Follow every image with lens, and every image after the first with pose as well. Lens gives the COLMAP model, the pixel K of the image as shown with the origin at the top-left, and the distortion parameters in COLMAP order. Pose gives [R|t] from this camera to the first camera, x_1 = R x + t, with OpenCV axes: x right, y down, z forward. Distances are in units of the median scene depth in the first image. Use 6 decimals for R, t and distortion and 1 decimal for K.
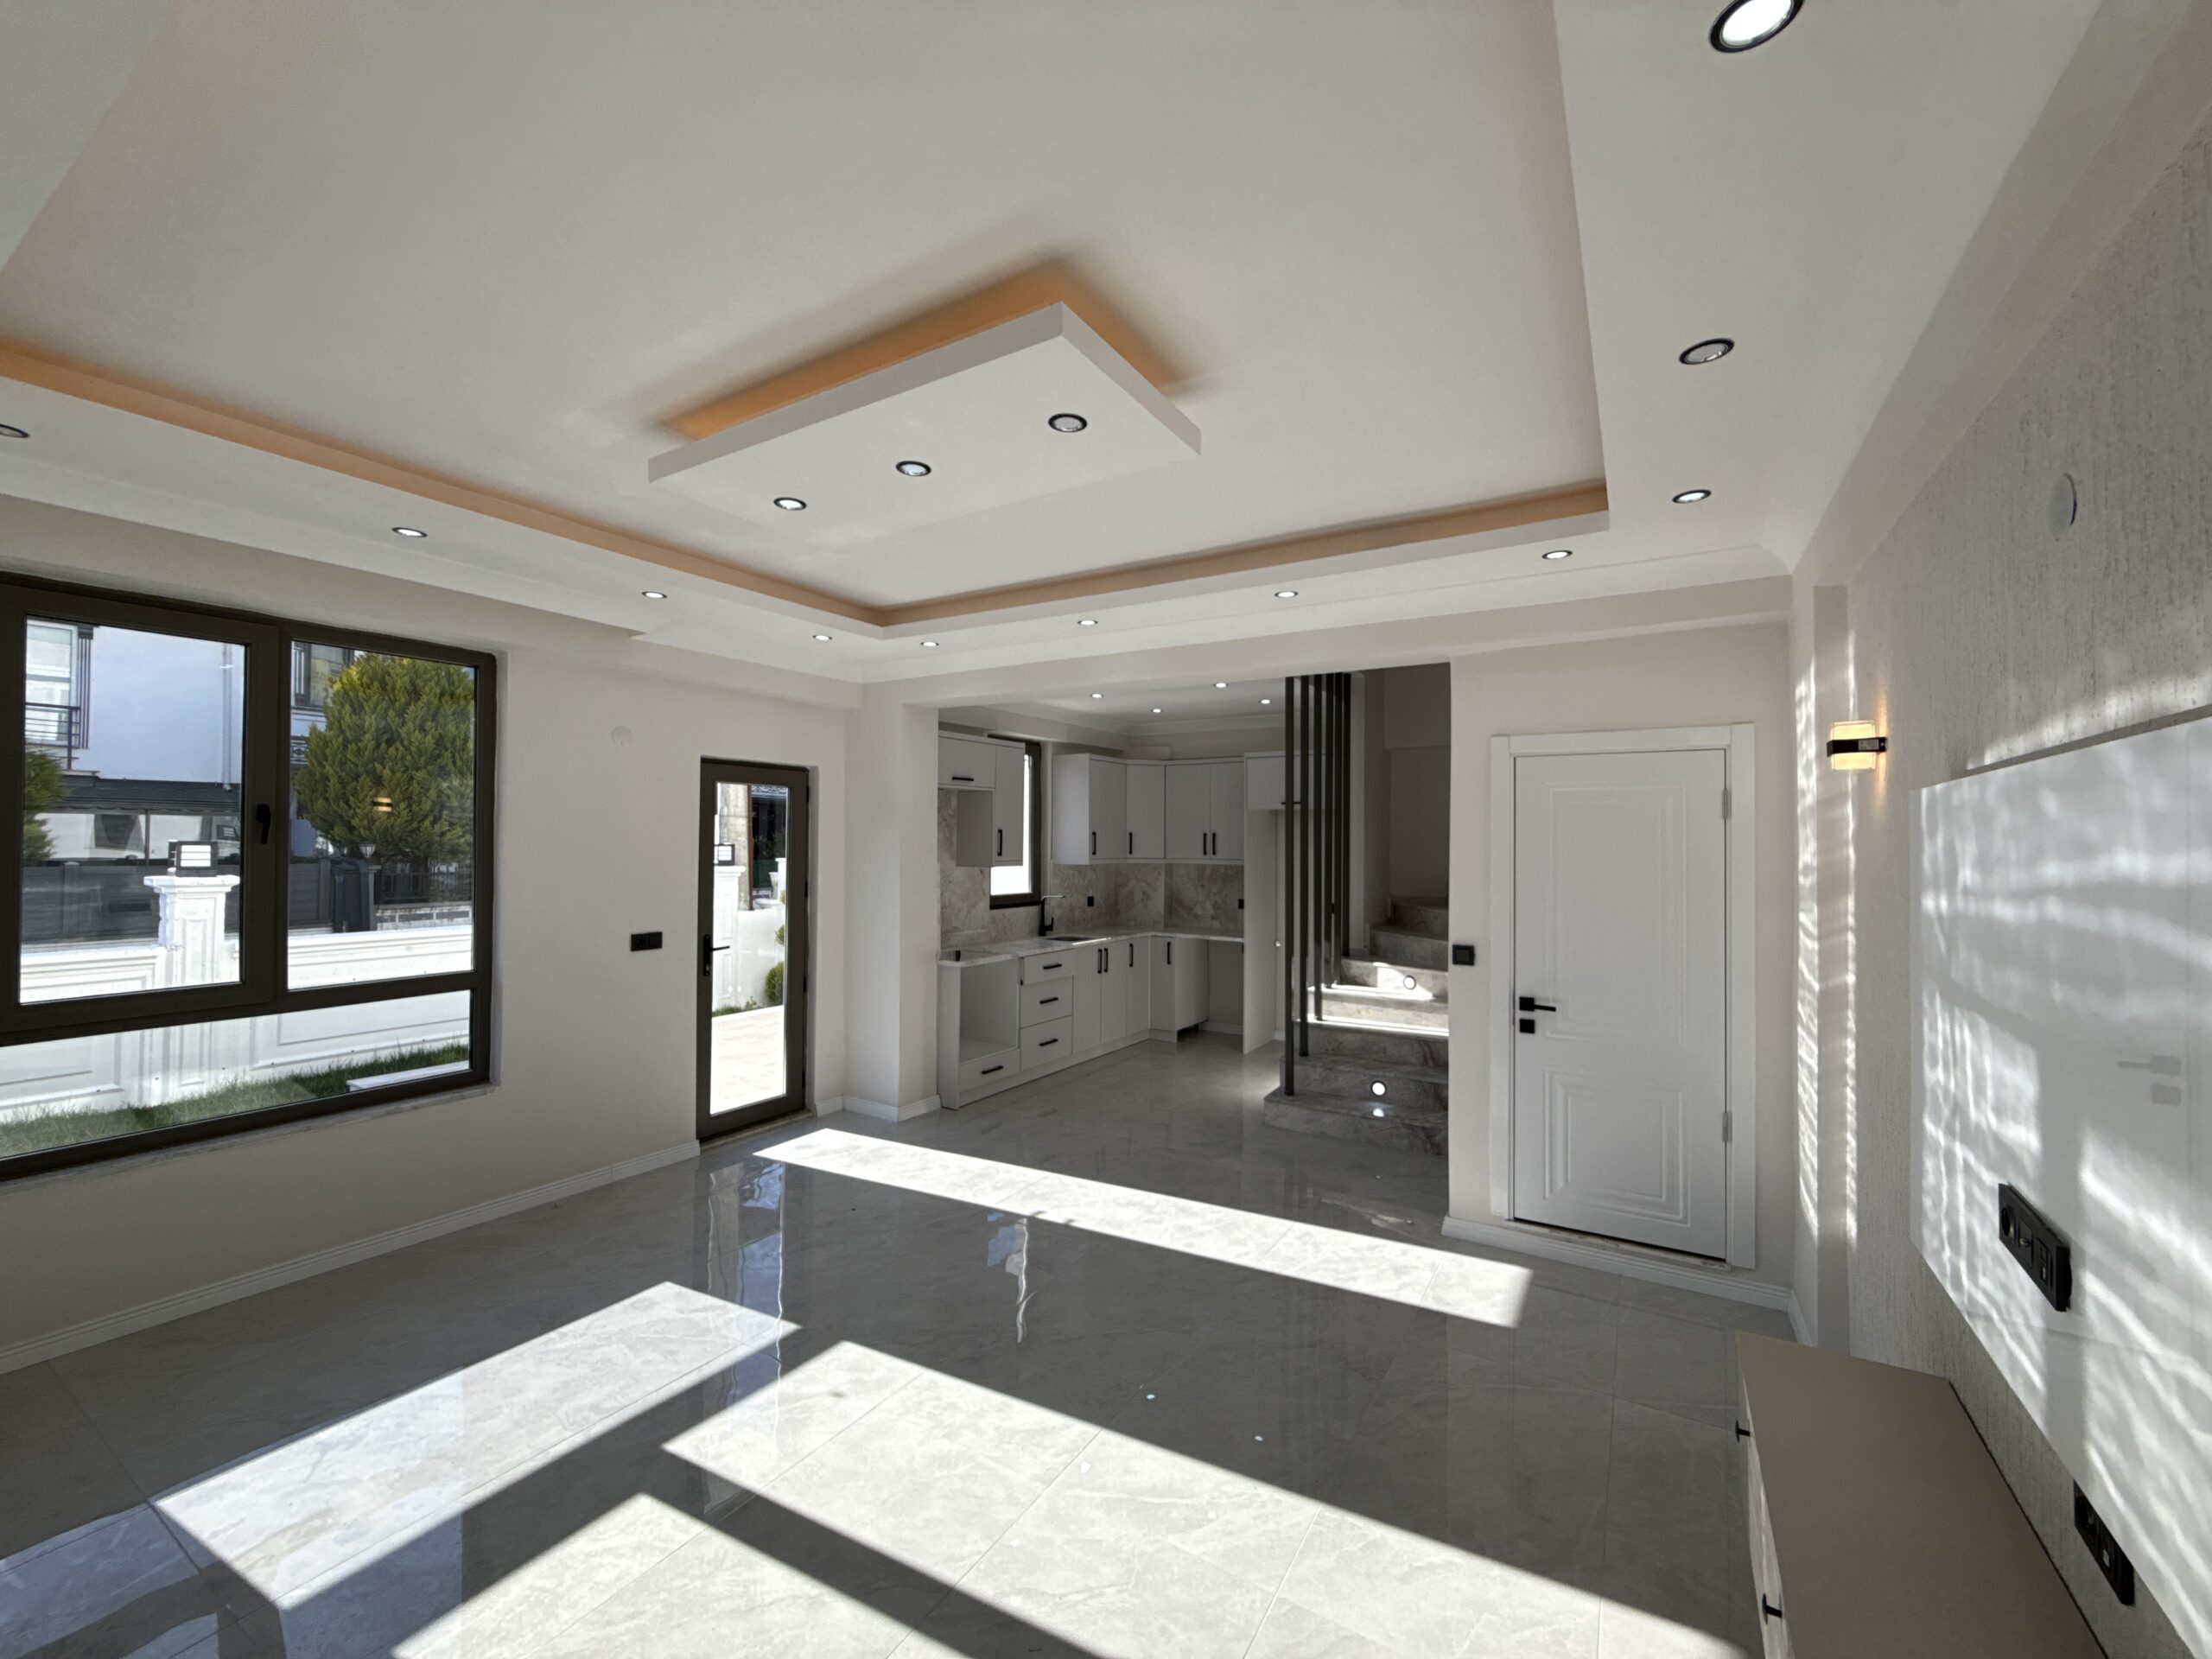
lens RADIAL K [[883.1, 0, 1106.0], [0, 883.1, 829.5], [0, 0, 1]] dist [-0.000014, 0.000568]
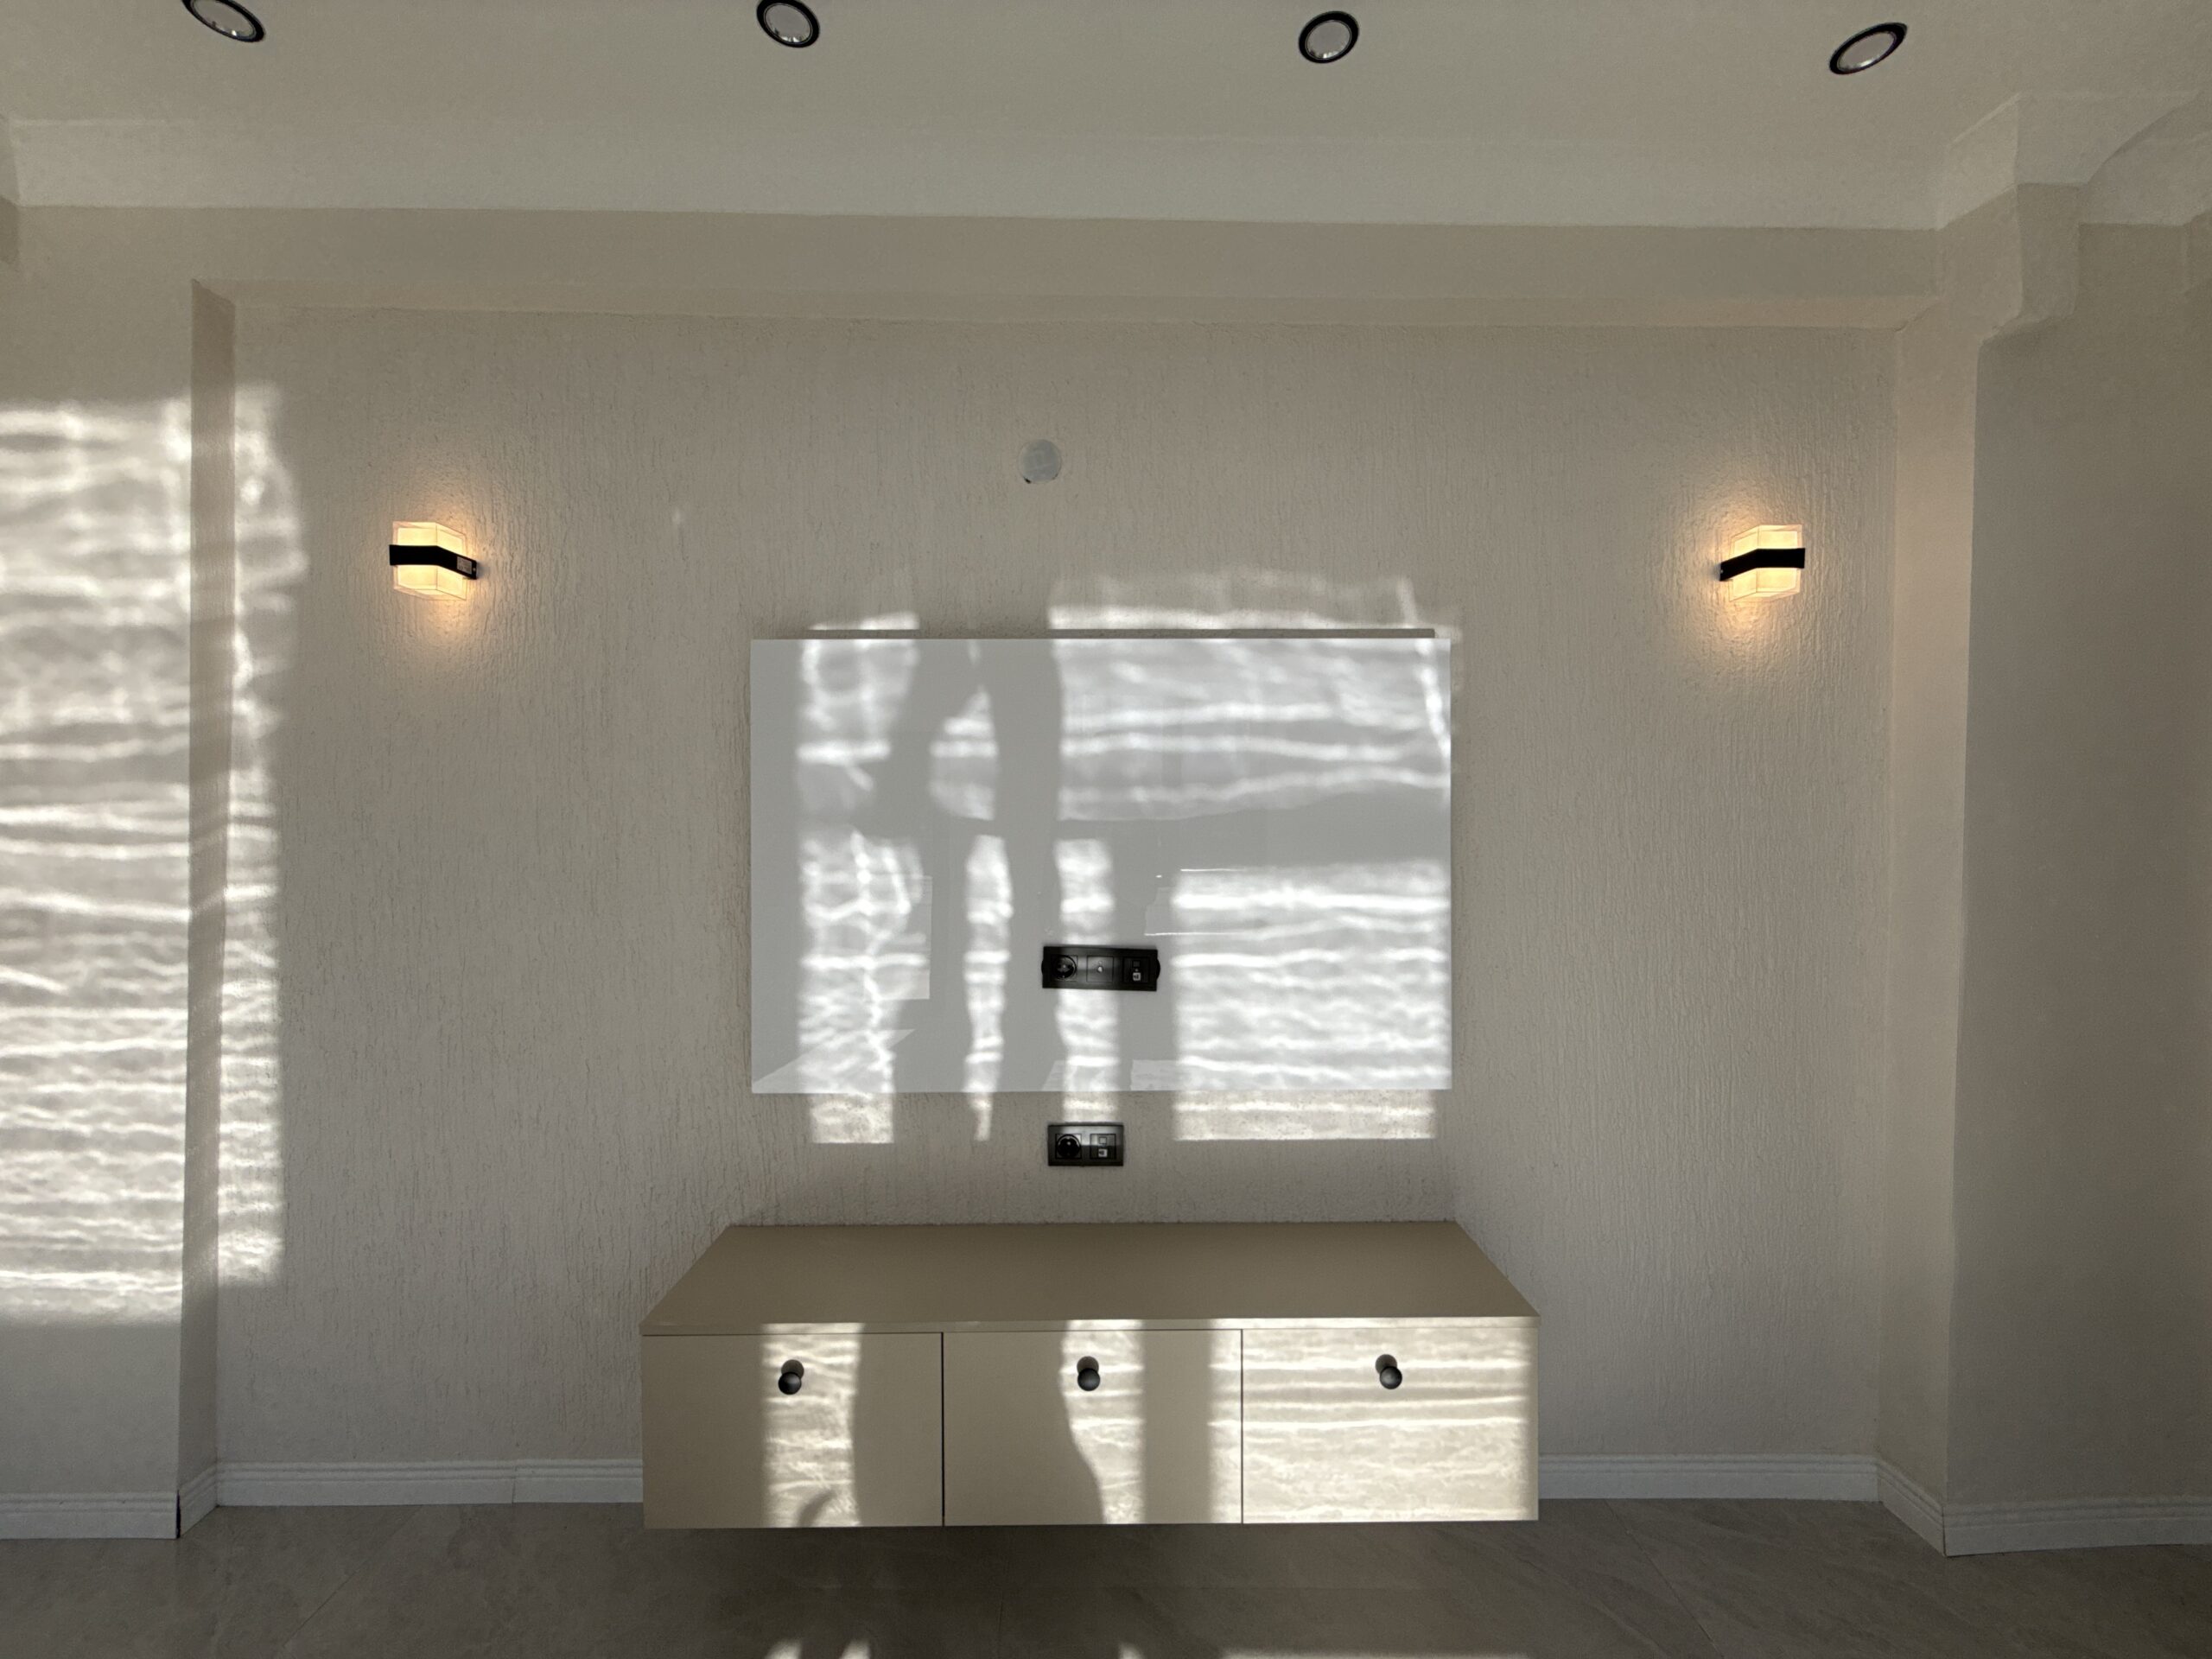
lens RADIAL K [[888.0, 0, 1109.4], [0, 888.0, 823.9], [0, 0, 1]] dist [0.001428, 0.000031]
pose [[-0.539583, -0.007814, 0.841896, -0.037990], [-0.021431, 0.999760, -0.004456, 0.045614], [-0.841660, -0.020447, -0.539621, 0.352340]]
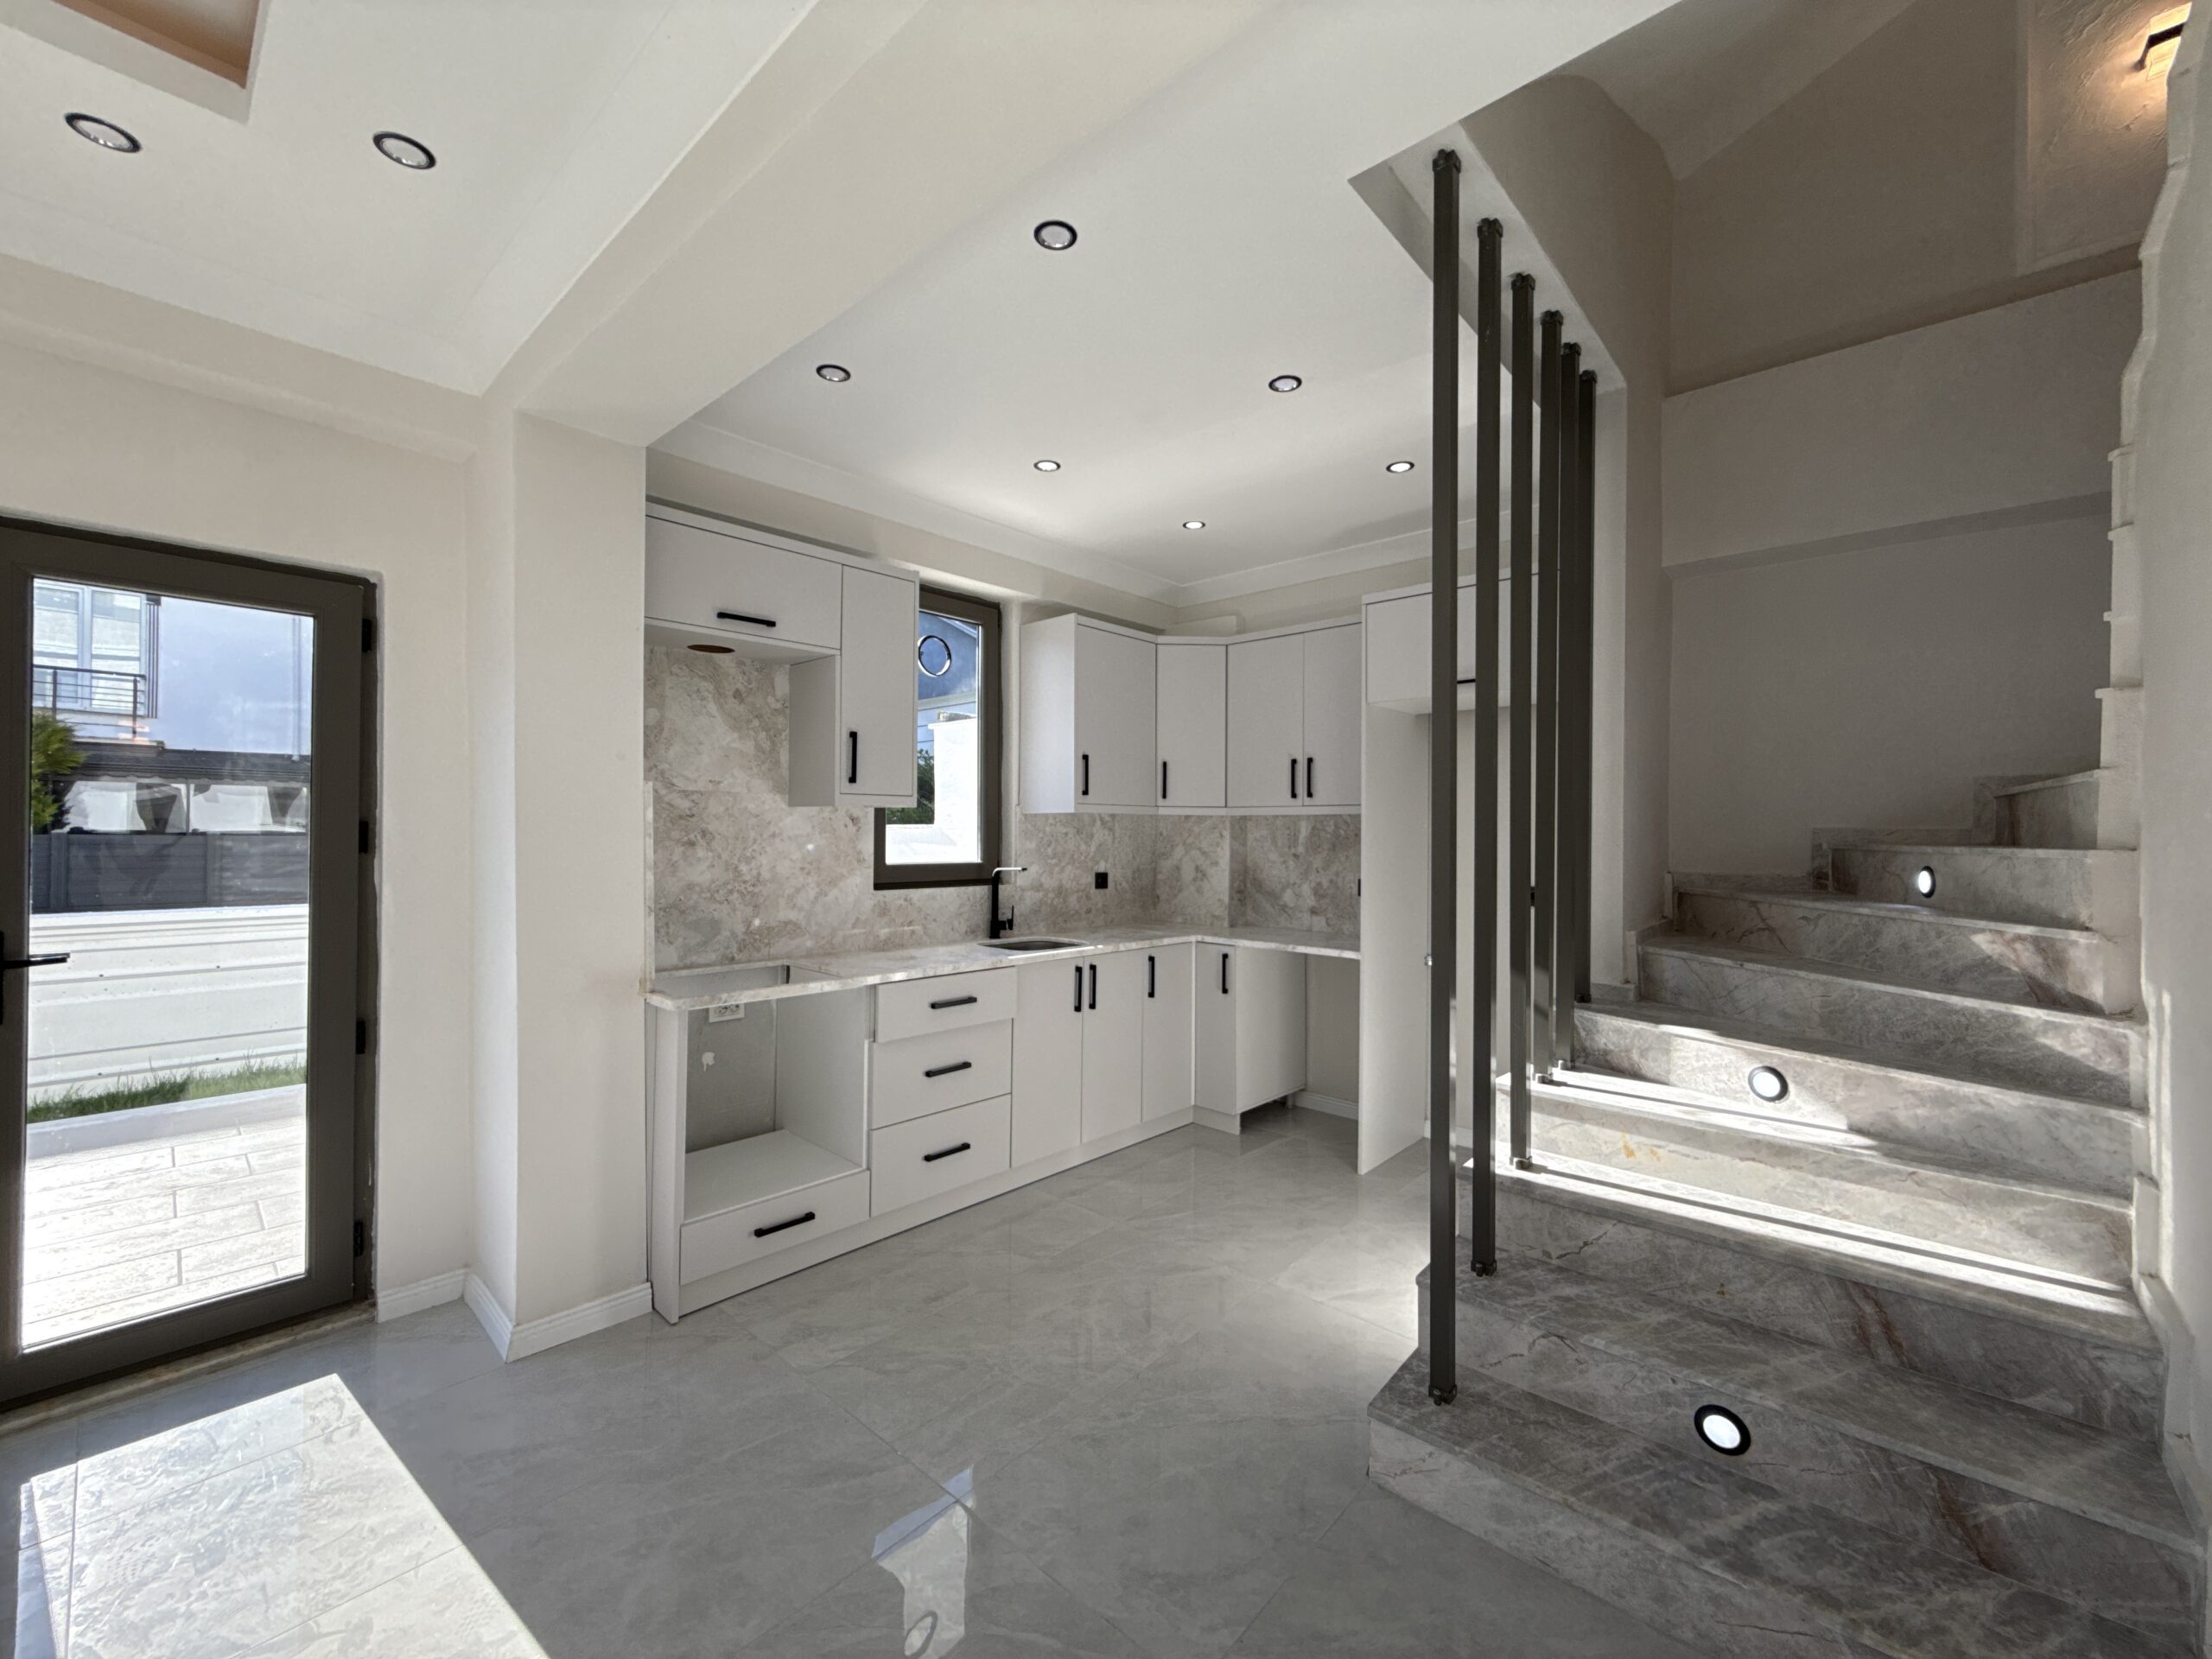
lens RADIAL K [[883.1, 0, 1106.0], [0, 883.1, 829.5], [0, 0, 1]] dist [-0.000014, 0.000568]
pose [[0.983535, 0.000391, -0.180716, 0.115934], [0.001372, 0.999953, 0.009626, 0.051732], [0.180711, -0.009716, 0.983488, 0.522896]]
